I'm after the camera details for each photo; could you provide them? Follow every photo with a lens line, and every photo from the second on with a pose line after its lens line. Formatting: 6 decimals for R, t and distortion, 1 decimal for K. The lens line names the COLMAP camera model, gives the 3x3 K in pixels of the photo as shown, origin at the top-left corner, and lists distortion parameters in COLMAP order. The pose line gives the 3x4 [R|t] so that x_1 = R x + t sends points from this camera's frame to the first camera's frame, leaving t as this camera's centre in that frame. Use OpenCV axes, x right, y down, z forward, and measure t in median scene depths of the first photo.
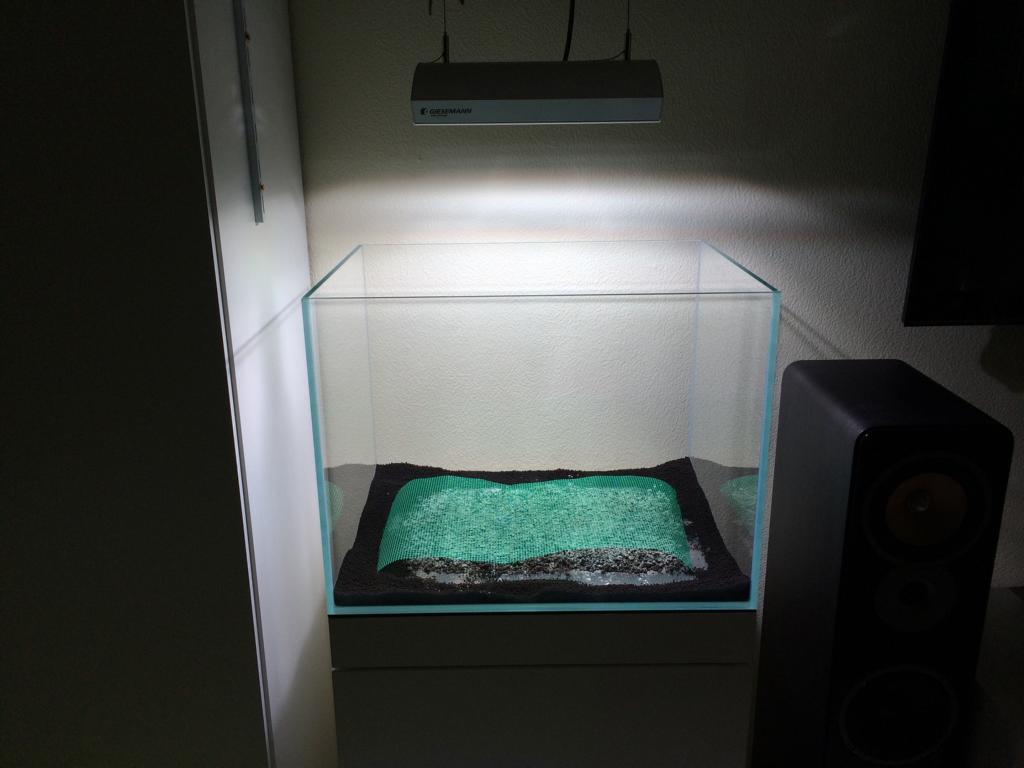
lens RADIAL K [[895.4, 0, 512.0], [0, 895.4, 384.0], [0, 0, 1]] dist [0.002525, -0.094591]
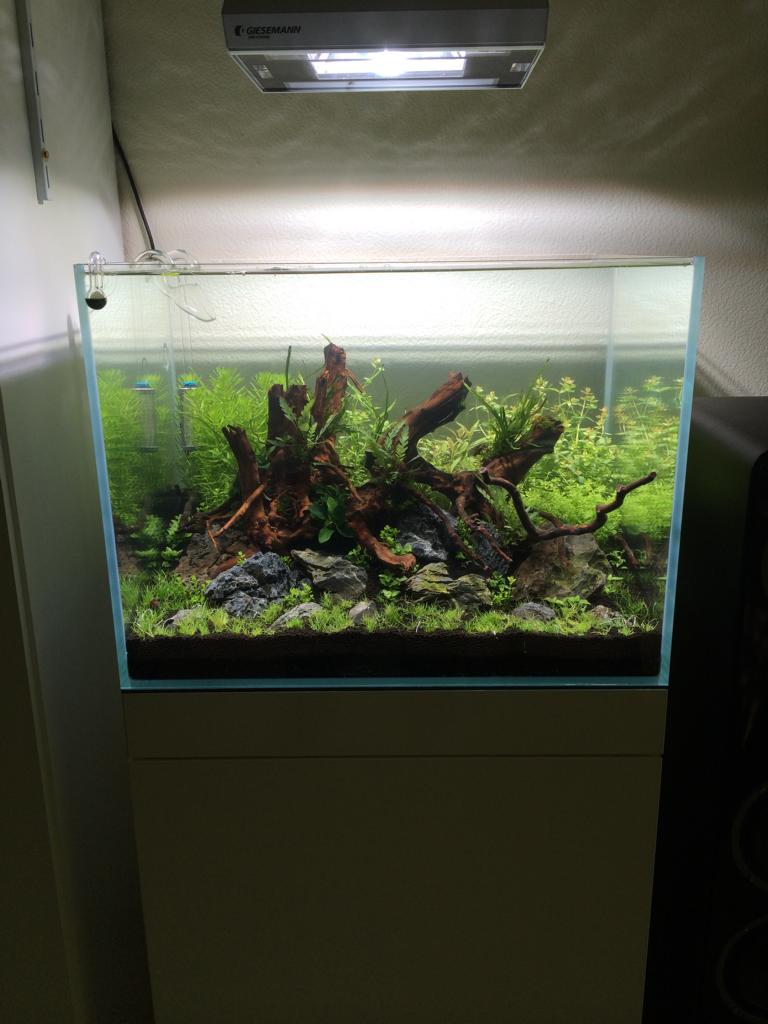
lens RADIAL K [[895.4, 0, 384.0], [0, 895.4, 512.0], [0, 0, 1]] dist [0.002525, -0.094591]
pose [[0.999870, 0.000161, -0.016104, 0.028837], [-0.000434, 0.999856, -0.016957, 0.091567], [0.016099, 0.016962, 0.999727, 0.173777]]
